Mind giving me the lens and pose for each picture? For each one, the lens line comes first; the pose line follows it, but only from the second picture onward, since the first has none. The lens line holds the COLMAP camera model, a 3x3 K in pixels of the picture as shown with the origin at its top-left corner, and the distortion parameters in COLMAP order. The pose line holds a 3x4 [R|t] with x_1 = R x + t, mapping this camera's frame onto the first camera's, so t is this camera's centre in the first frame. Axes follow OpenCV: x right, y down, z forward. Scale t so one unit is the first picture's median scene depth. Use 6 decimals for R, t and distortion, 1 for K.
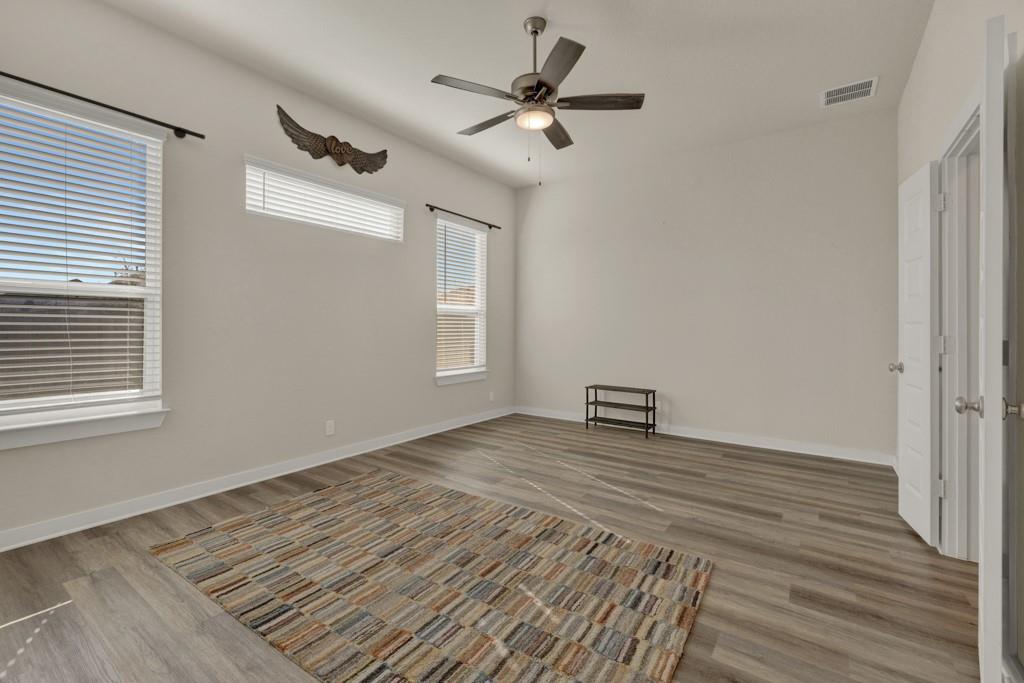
lens RADIAL K [[439.2, 0, 506.0], [0, 439.2, 327.2], [0, 0, 1]] dist [-0.004096, 0.001218]
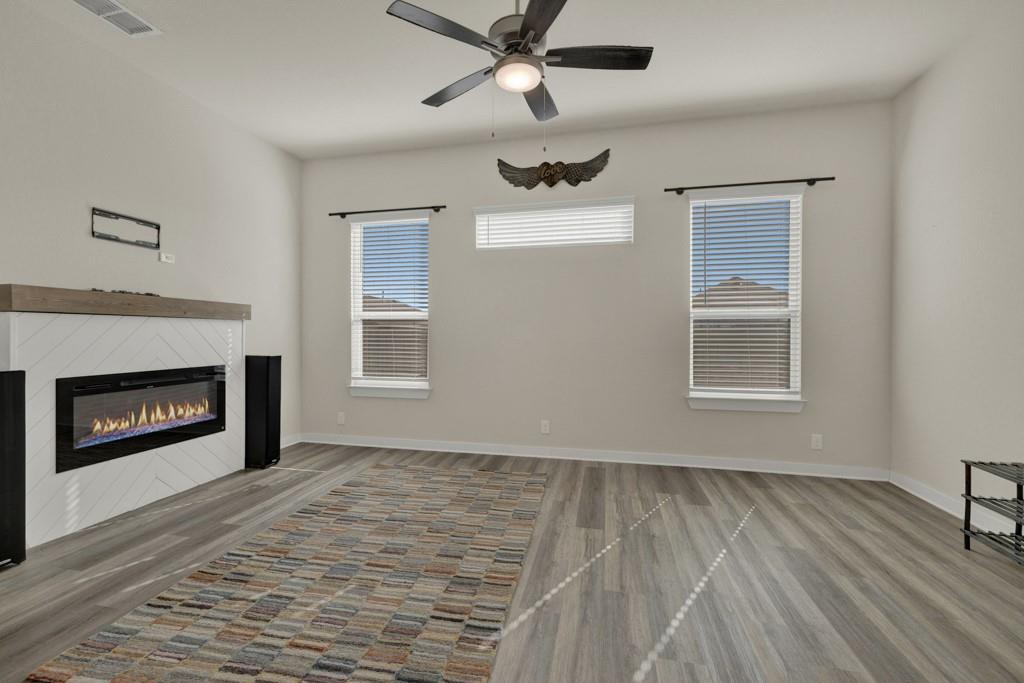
lens RADIAL K [[439.2, 0, 513.1], [0, 439.2, 338.7], [0, 0, 1]] dist [-0.004096, 0.001218]
pose [[0.388545, 0.001226, -0.921429, 0.852557], [0.000419, 0.999999, 0.001507, 0.007734], [0.921430, -0.000972, 0.388544, 0.719430]]
